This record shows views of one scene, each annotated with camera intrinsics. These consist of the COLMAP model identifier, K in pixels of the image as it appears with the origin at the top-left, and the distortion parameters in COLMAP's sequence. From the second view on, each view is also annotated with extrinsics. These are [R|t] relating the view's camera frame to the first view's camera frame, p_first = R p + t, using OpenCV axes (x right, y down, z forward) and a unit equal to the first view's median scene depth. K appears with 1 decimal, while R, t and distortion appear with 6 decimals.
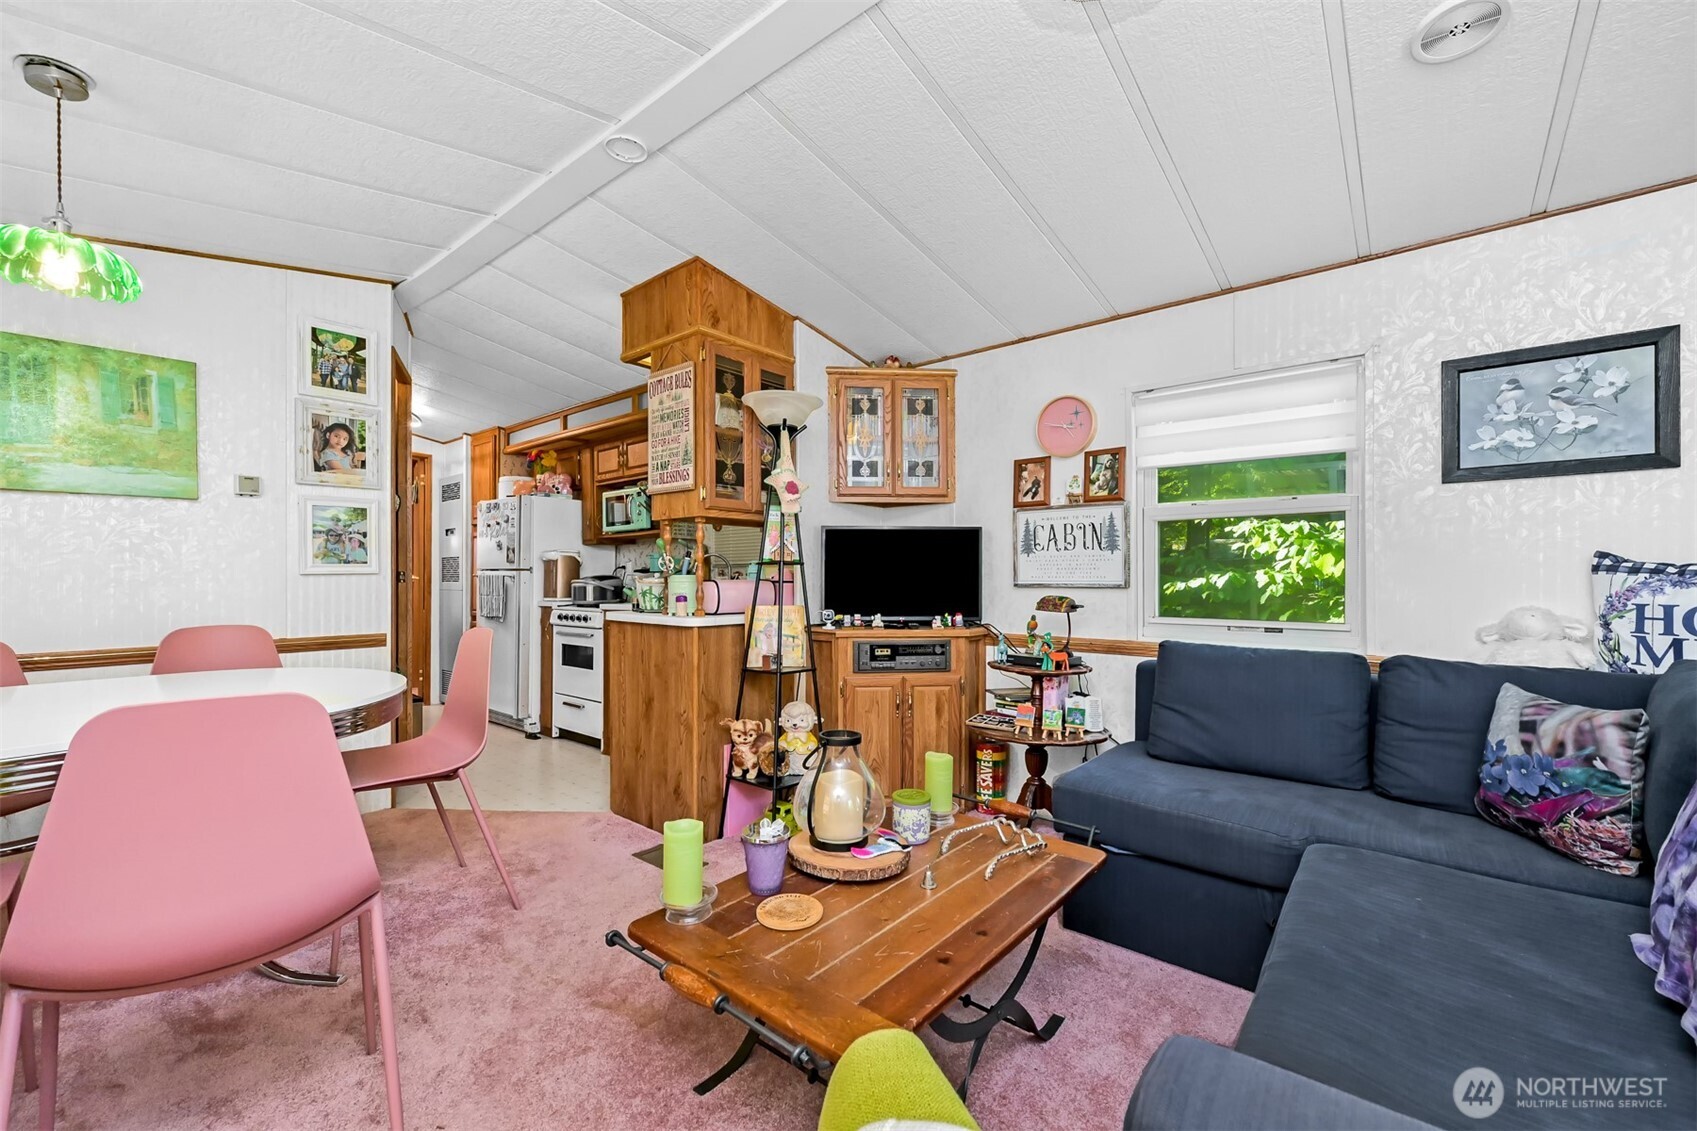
lens RADIAL K [[680.0, 0, 848.4], [0, 680.0, 575.1], [0, 0, 1]] dist [0.000434, 0.000009]
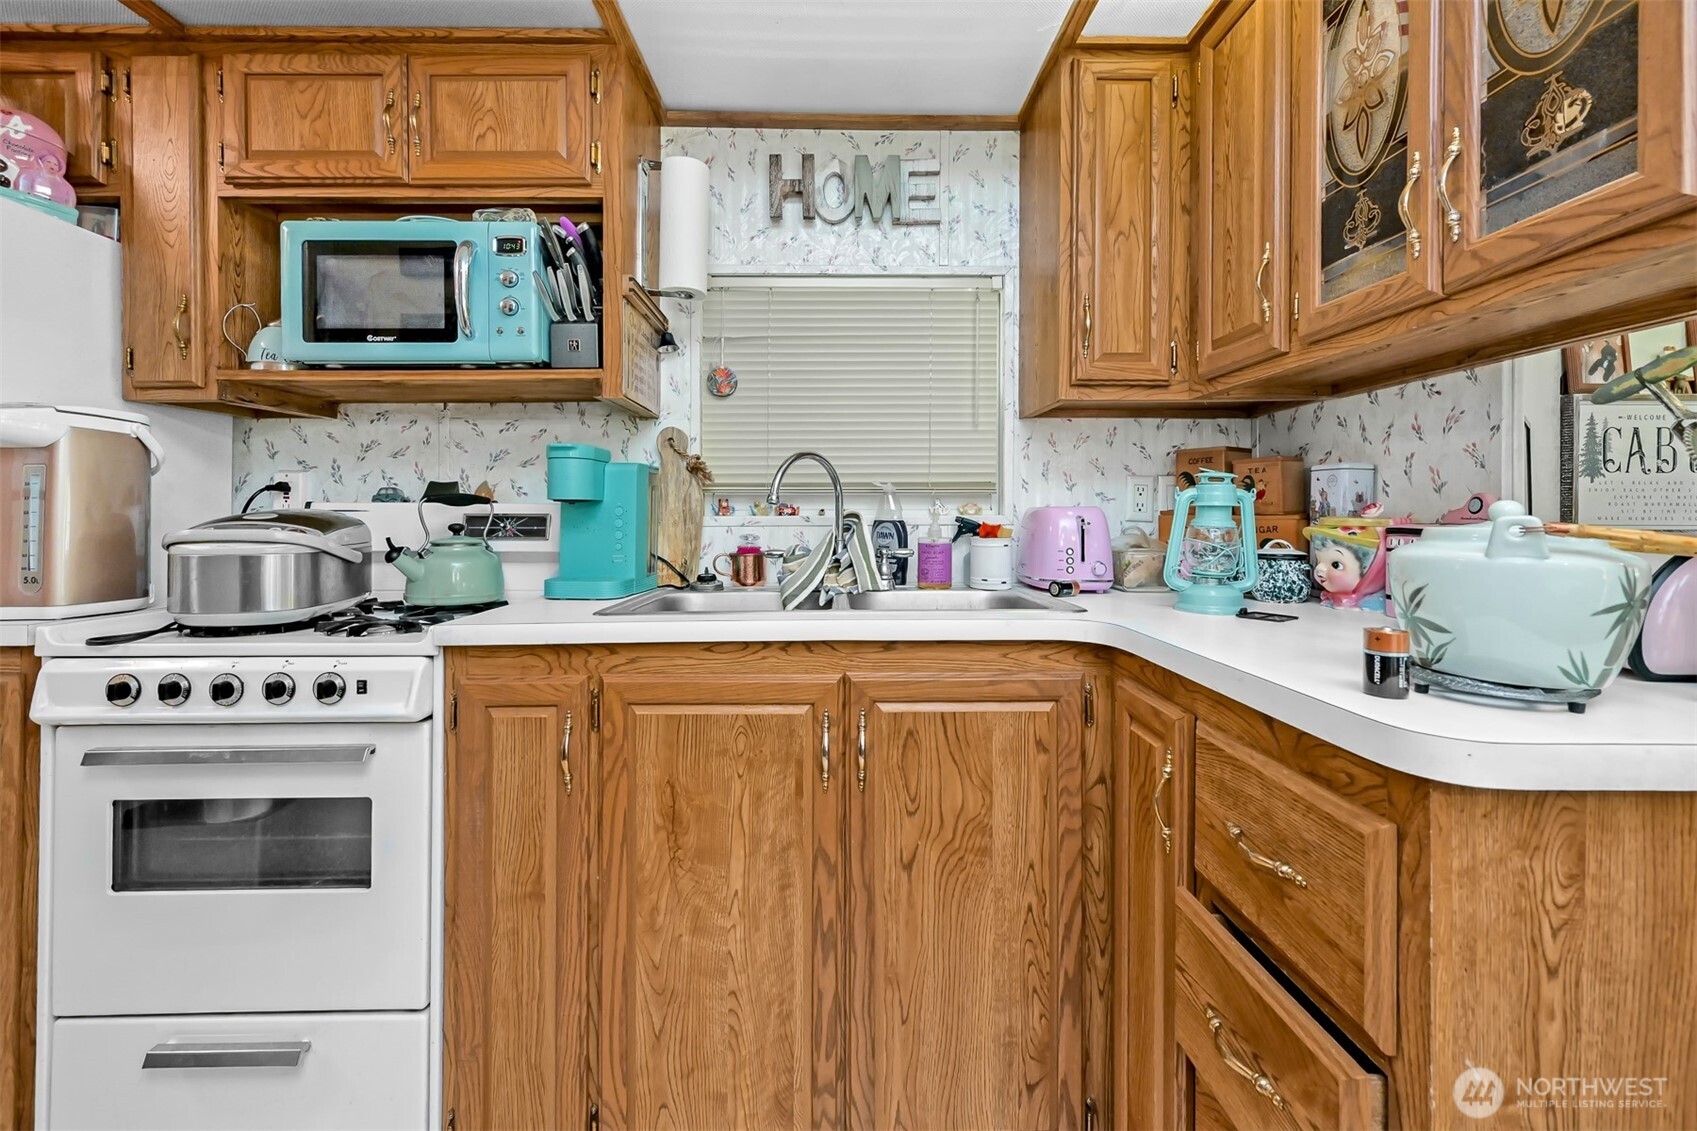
lens RADIAL K [[680.0, 0, 839.1], [0, 680.0, 514.0], [0, 0, 1]] dist [0.000434, 0.000009]
pose [[0.758533, 0.004710, 0.651618, -0.573876], [-0.002624, 0.999988, -0.004173, 0.003216], [-0.651630, 0.001456, 0.758536, 0.978703]]
